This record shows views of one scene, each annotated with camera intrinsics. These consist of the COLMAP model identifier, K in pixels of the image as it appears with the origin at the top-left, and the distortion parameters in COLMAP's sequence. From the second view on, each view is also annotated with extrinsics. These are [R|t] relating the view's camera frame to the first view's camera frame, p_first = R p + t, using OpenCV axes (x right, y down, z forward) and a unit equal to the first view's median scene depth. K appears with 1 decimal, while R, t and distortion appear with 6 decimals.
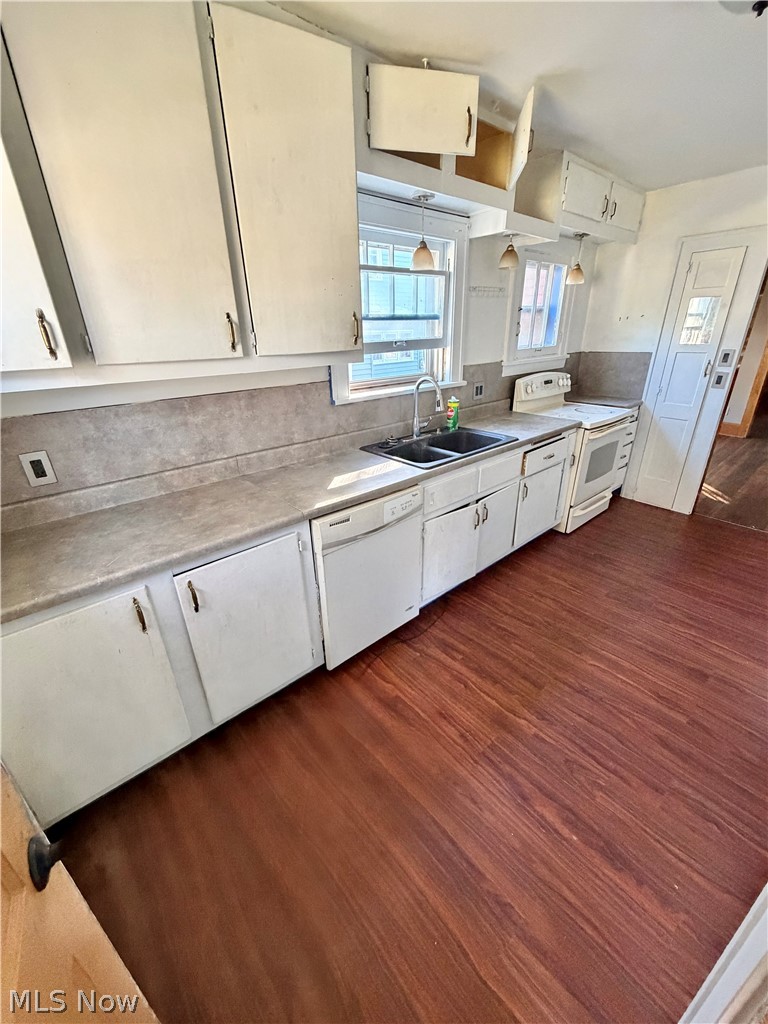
lens RADIAL K [[410.8, 0, 379.9], [0, 410.8, 512.0], [0, 0, 1]] dist [-0.003740, 0.000803]
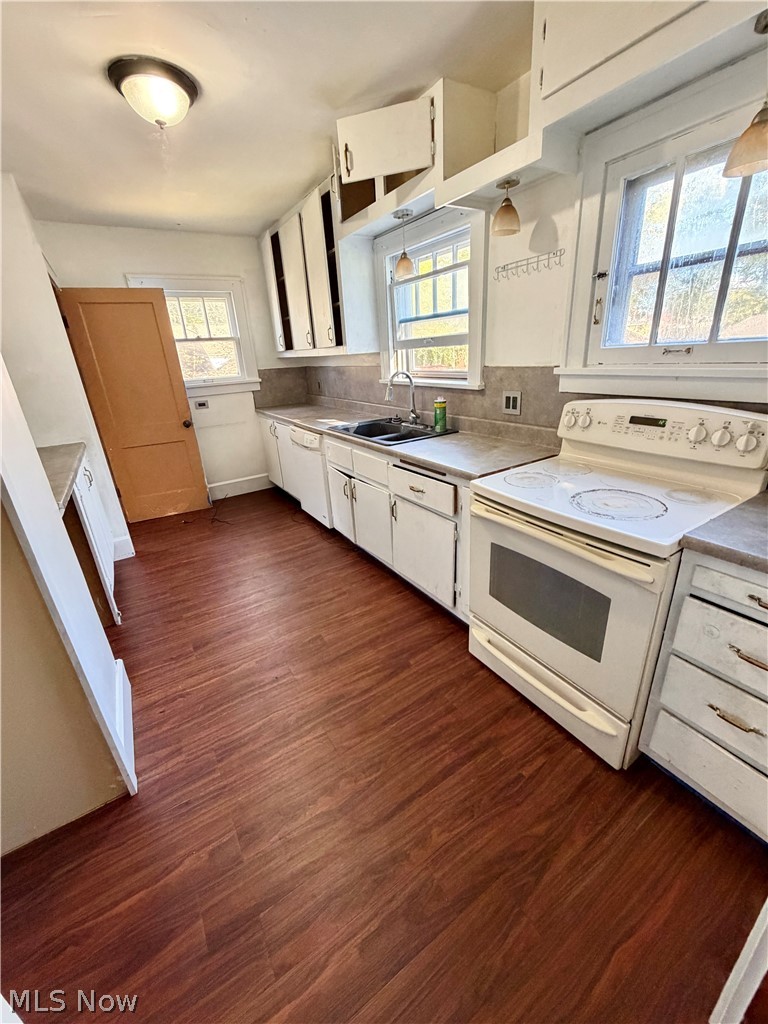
lens RADIAL K [[410.8, 0, 382.2], [0, 410.8, 509.8], [0, 0, 1]] dist [-0.003740, 0.000803]
pose [[-0.144555, 0.397794, -0.906015, 1.163819], [-0.338423, 0.840539, 0.423042, -0.418934], [0.929825, 0.367769, 0.013119, 0.961953]]
